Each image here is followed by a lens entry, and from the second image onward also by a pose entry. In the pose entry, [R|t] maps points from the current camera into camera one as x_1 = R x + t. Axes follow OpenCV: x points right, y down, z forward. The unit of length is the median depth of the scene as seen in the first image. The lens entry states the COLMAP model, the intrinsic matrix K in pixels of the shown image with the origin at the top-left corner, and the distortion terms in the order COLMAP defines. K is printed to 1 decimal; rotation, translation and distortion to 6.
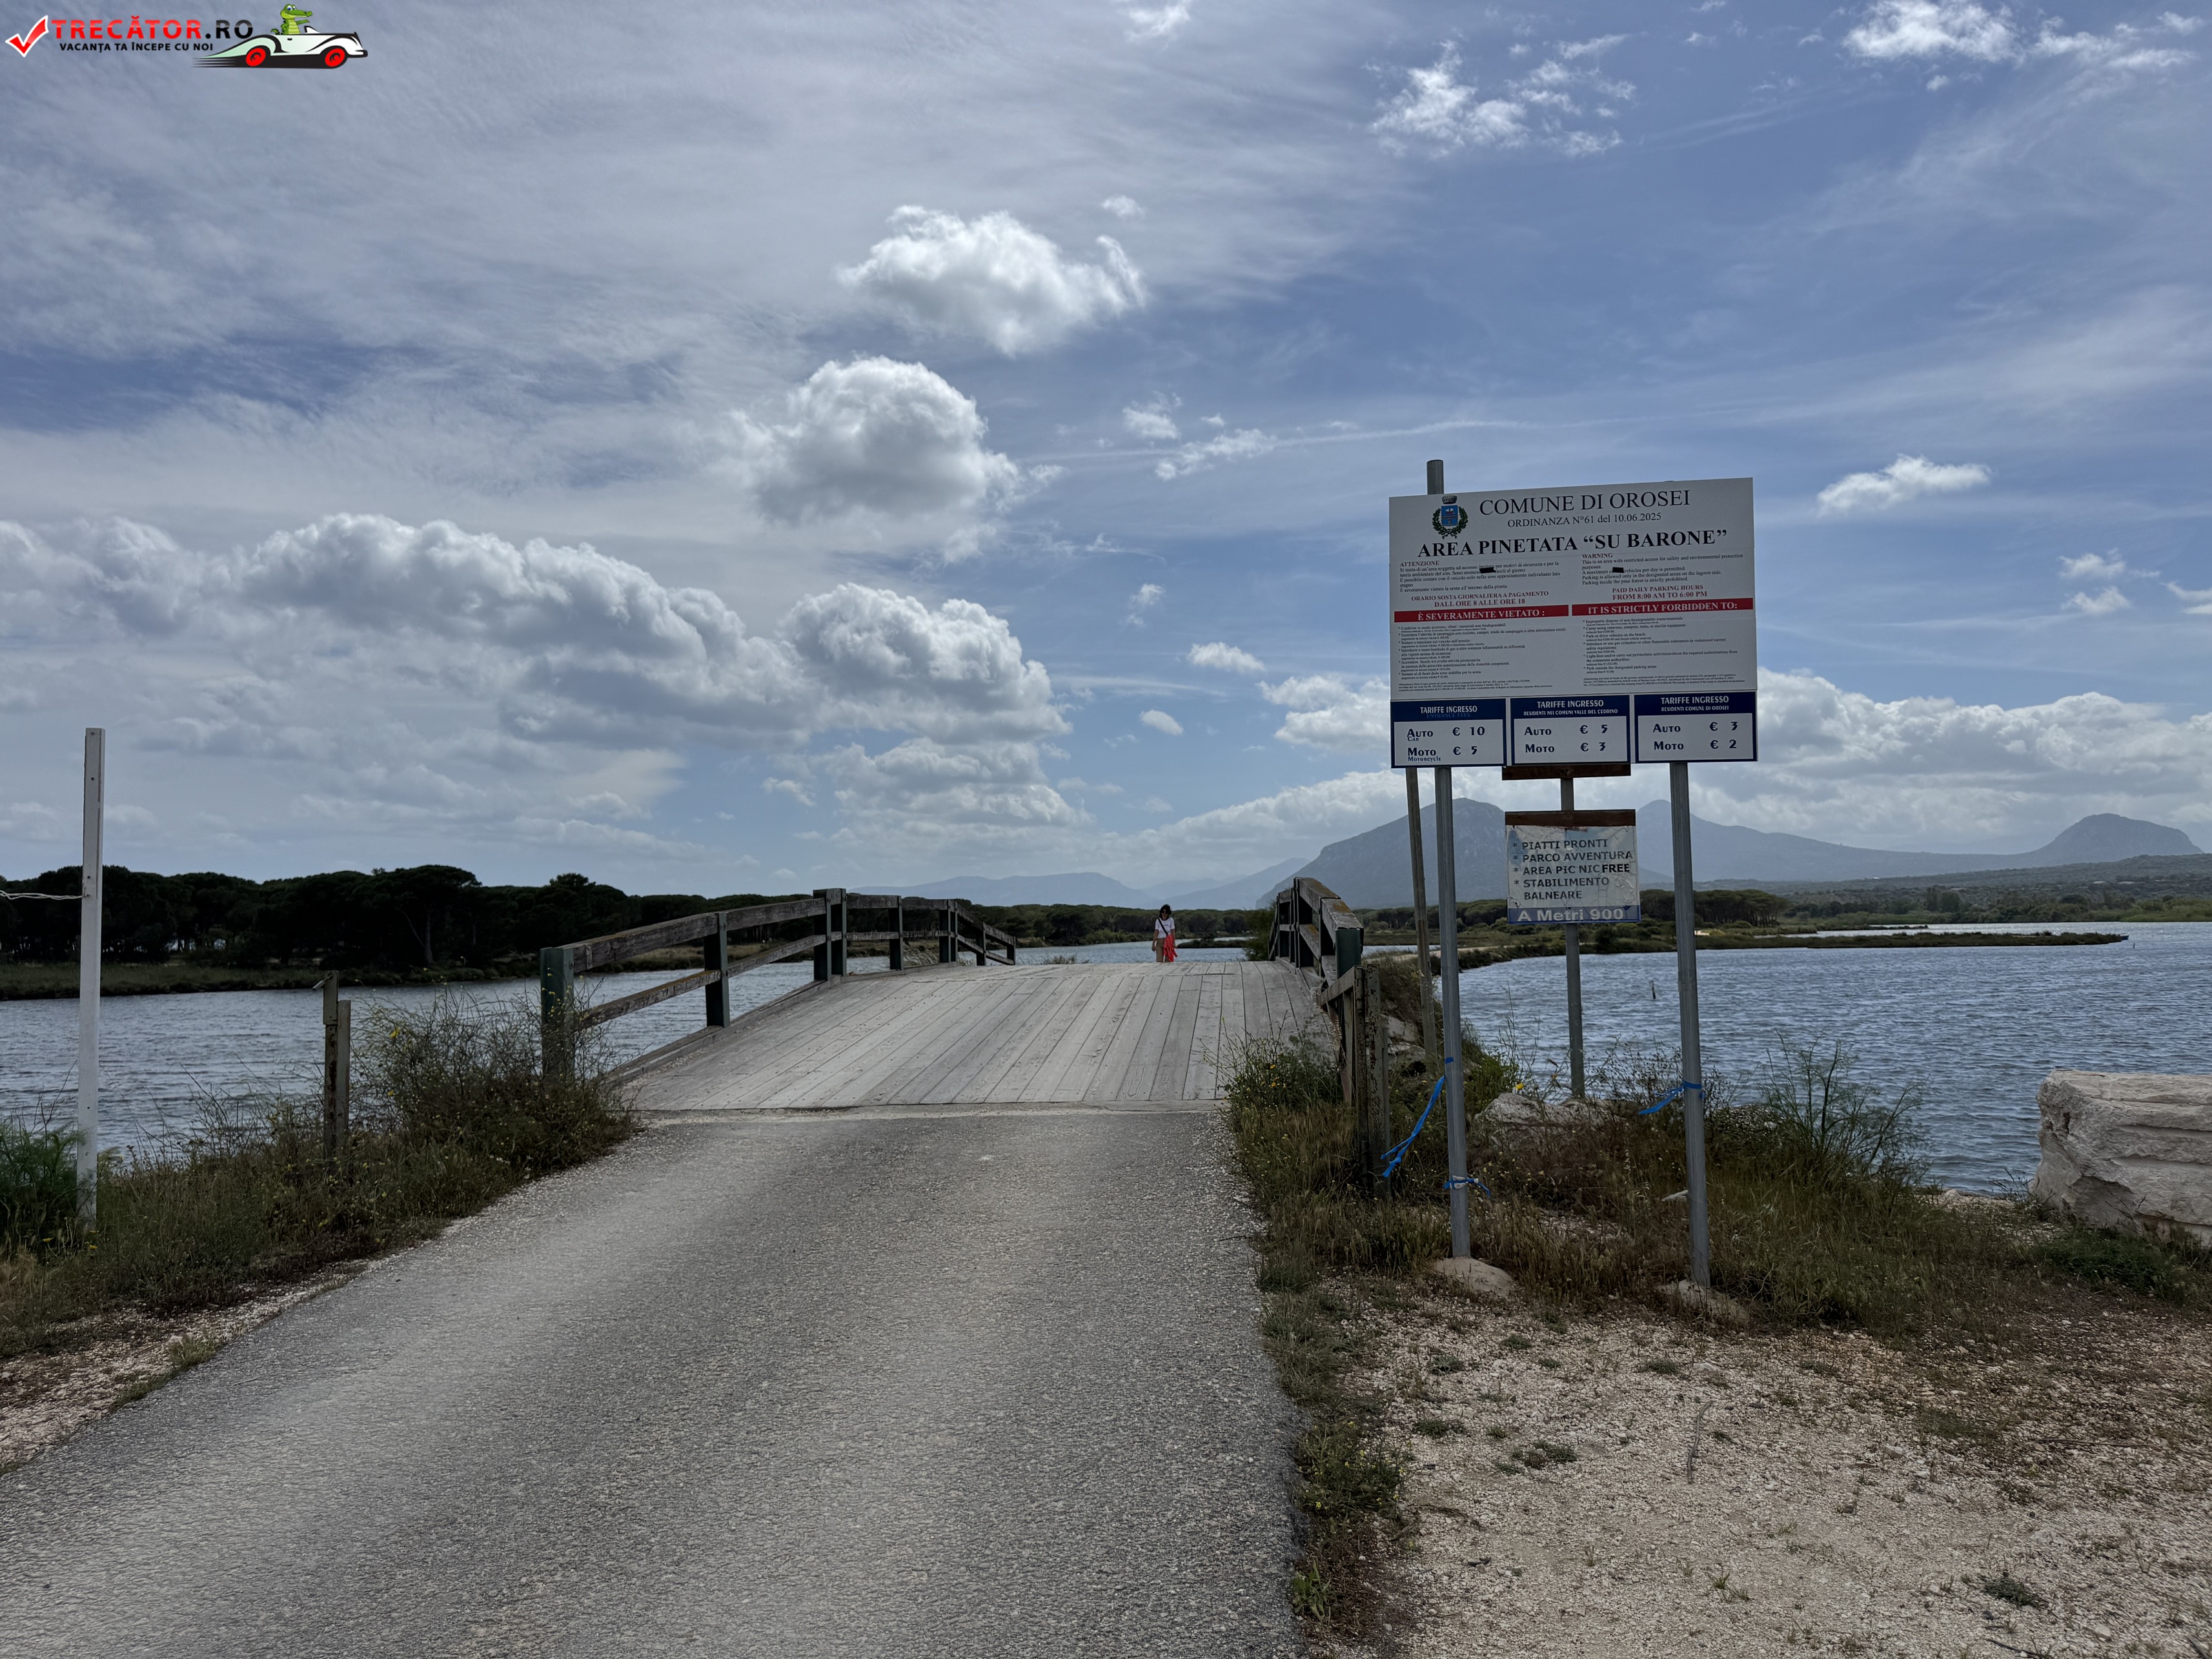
lens RADIAL K [[1580.1, 0, 1114.5], [0, 1580.1, 834.9], [0, 0, 1]] dist [0.064058, -0.028497]
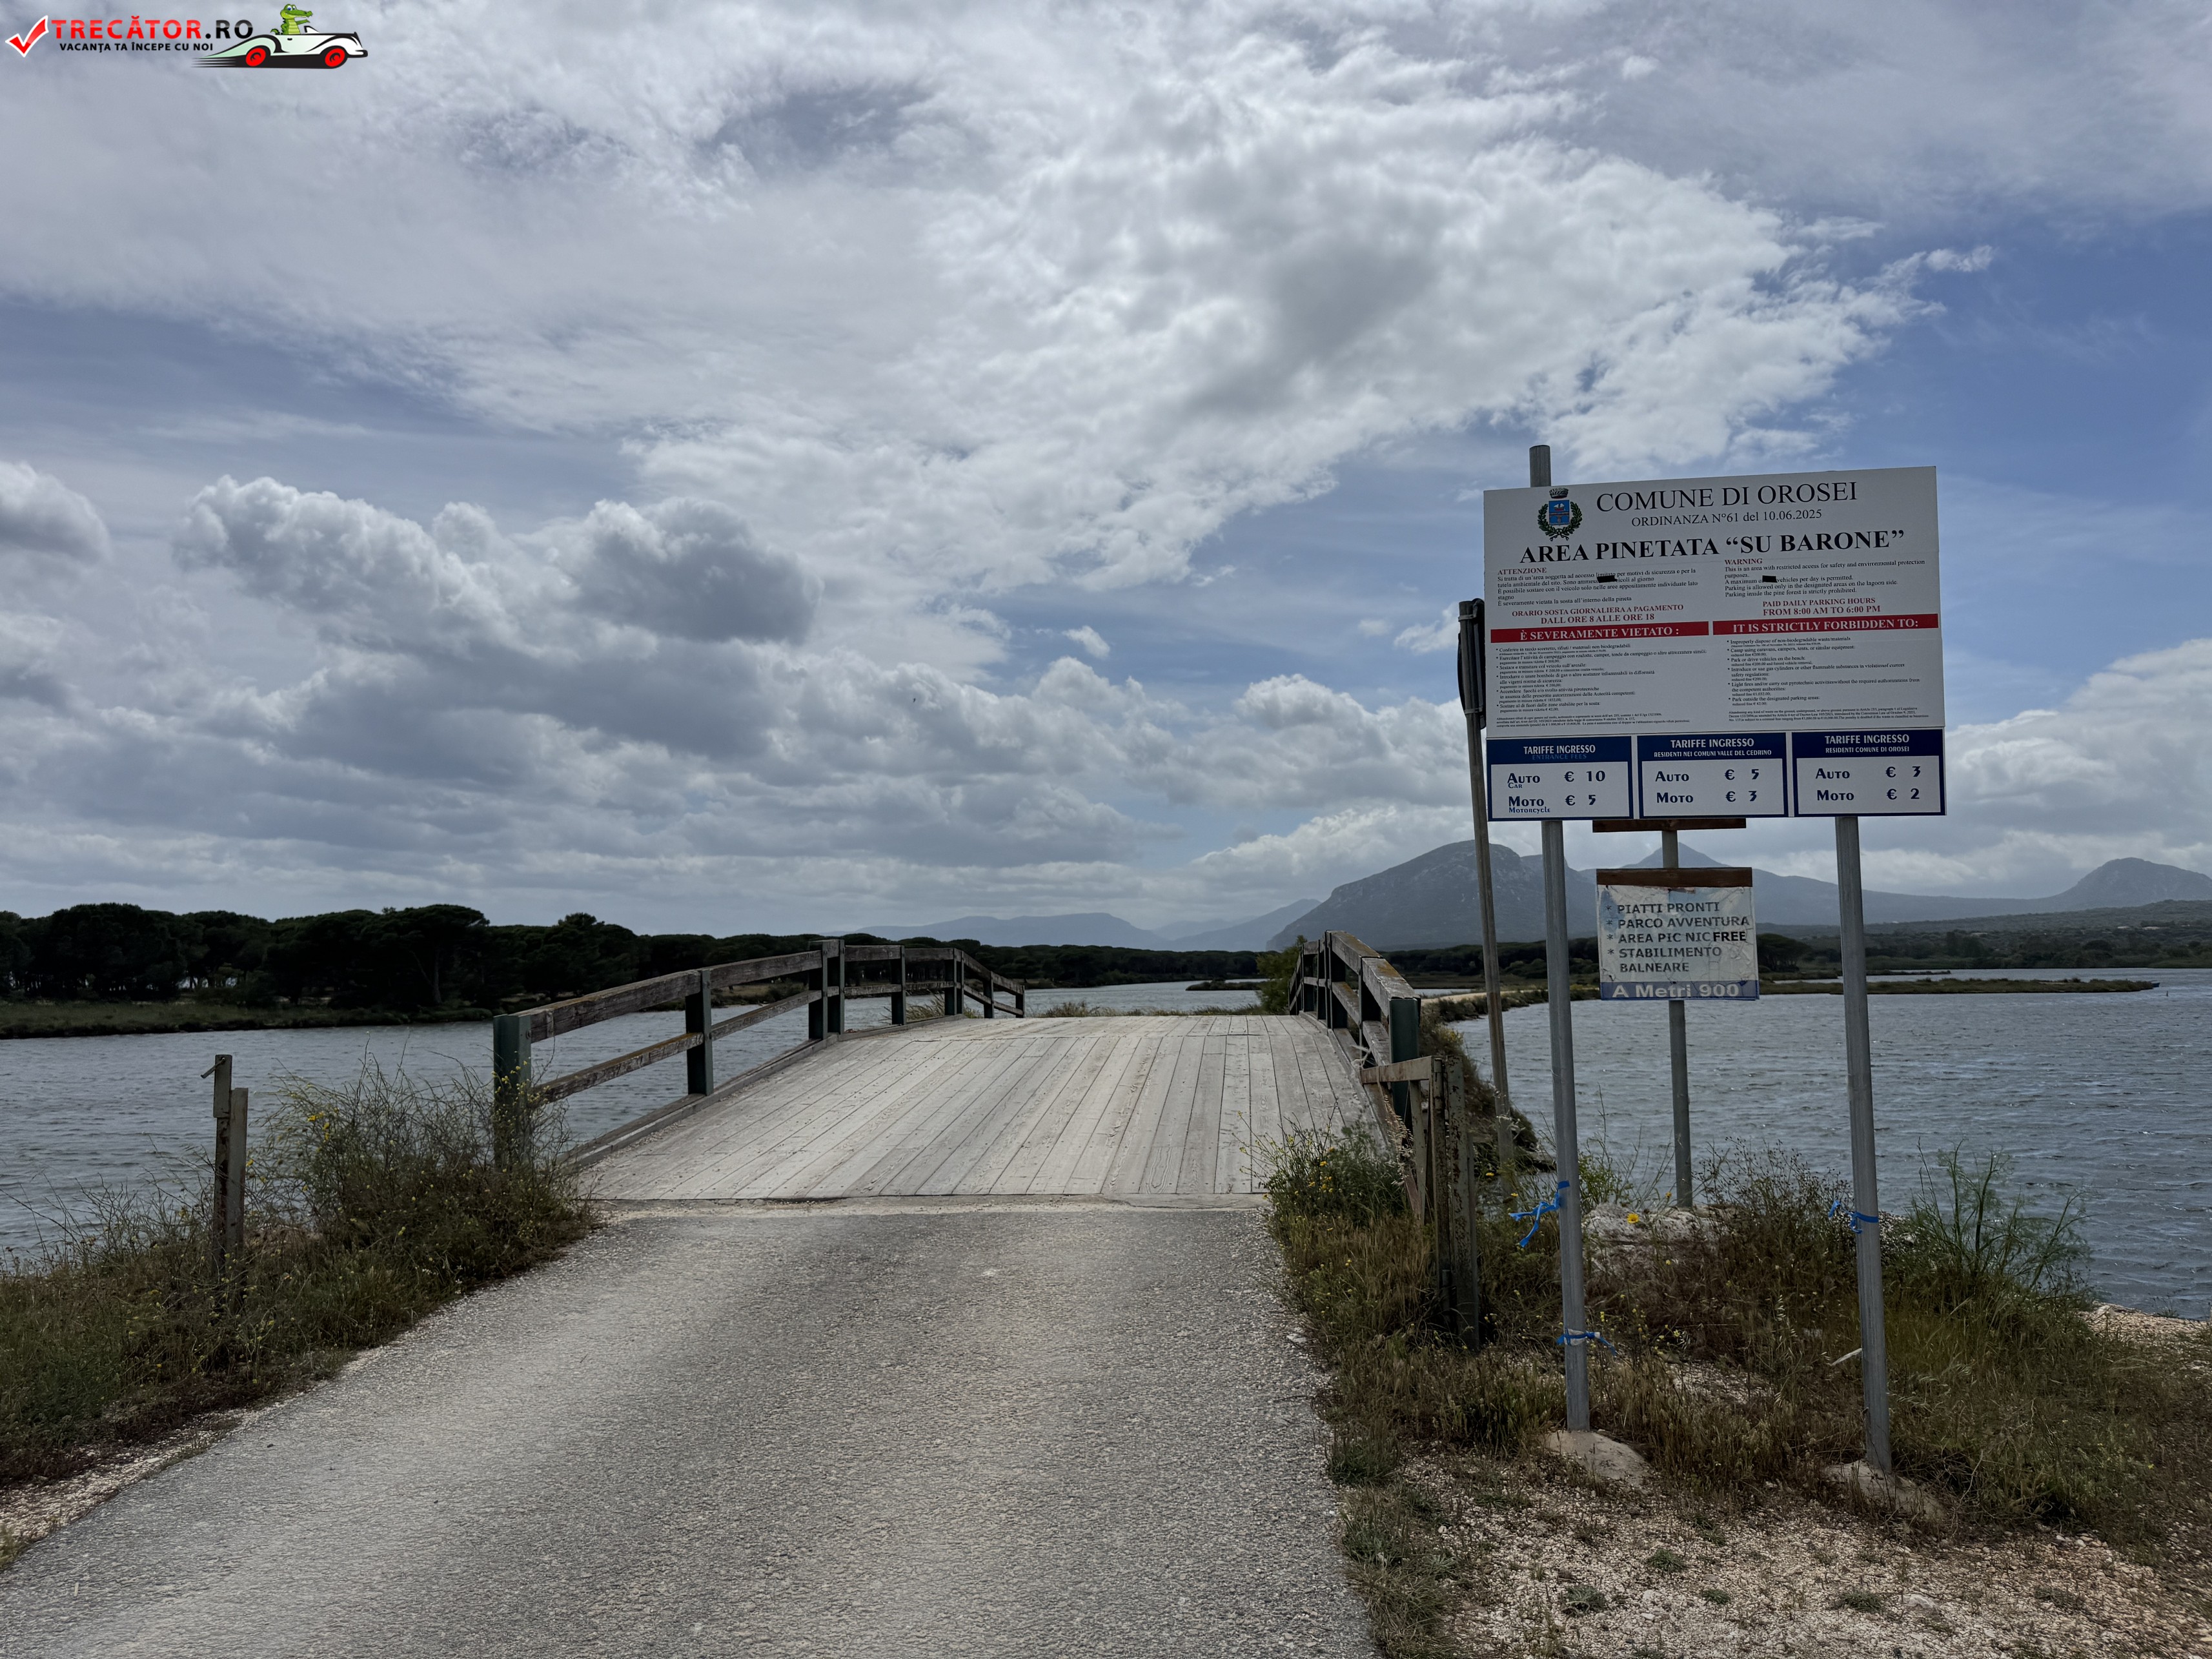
lens RADIAL K [[1580.1, 0, 1093.4], [0, 1580.1, 846.6], [0, 0, 1]] dist [0.064058, -0.028497]
pose [[0.999811, 0.003193, -0.019192, -0.010769], [-0.003537, 0.999833, -0.017955, -0.012130], [0.019131, 0.018019, 0.999655, 0.157576]]
